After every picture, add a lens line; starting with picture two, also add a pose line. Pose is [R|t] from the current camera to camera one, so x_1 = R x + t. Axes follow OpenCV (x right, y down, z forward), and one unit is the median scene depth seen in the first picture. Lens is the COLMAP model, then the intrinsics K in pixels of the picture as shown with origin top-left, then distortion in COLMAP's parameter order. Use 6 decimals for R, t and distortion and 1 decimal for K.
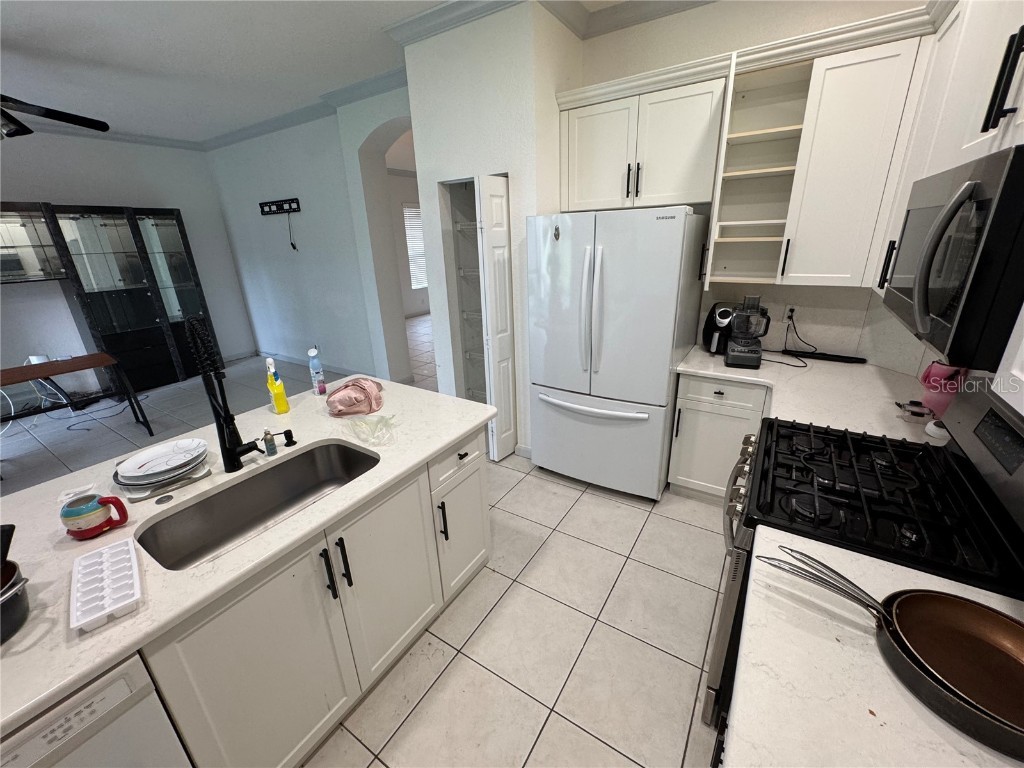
lens RADIAL K [[413.5, 0, 508.4], [0, 413.5, 382.7], [0, 0, 1]] dist [-0.000744, 0.000441]
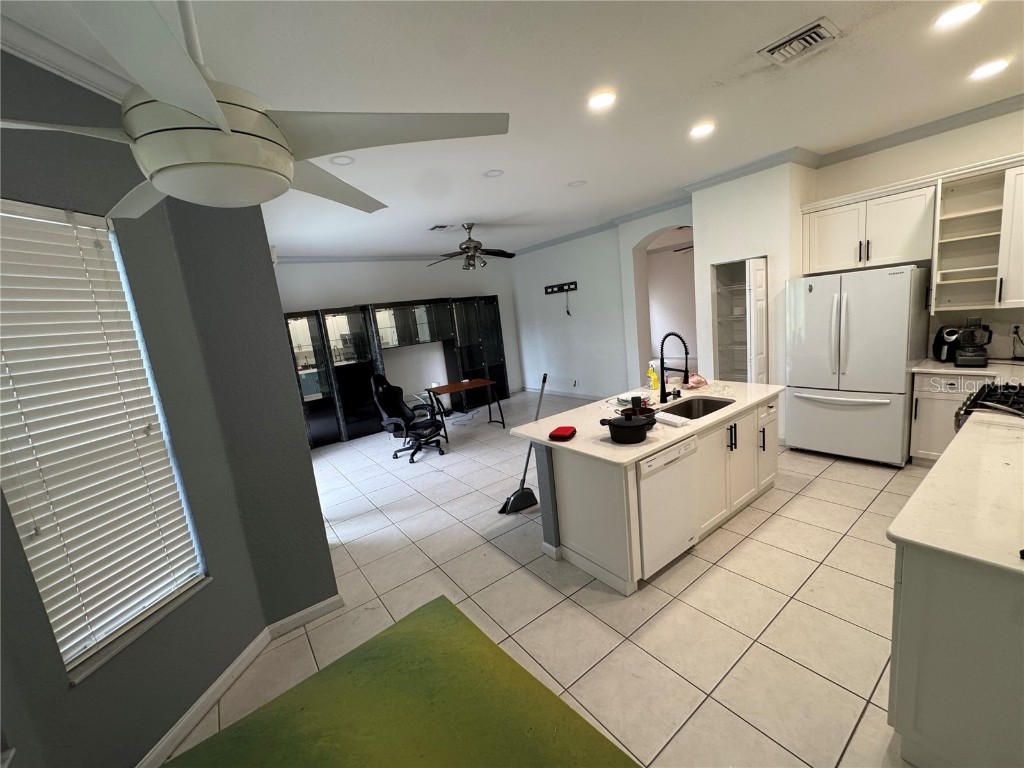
lens RADIAL K [[413.5, 0, 511.6], [0, 413.5, 382.0], [0, 0, 1]] dist [-0.000744, 0.000441]
pose [[0.933883, -0.008620, -0.357474, -0.382895], [-0.044985, 0.988934, -0.141368, 0.273330], [0.354737, 0.148102, 0.923162, -0.825633]]
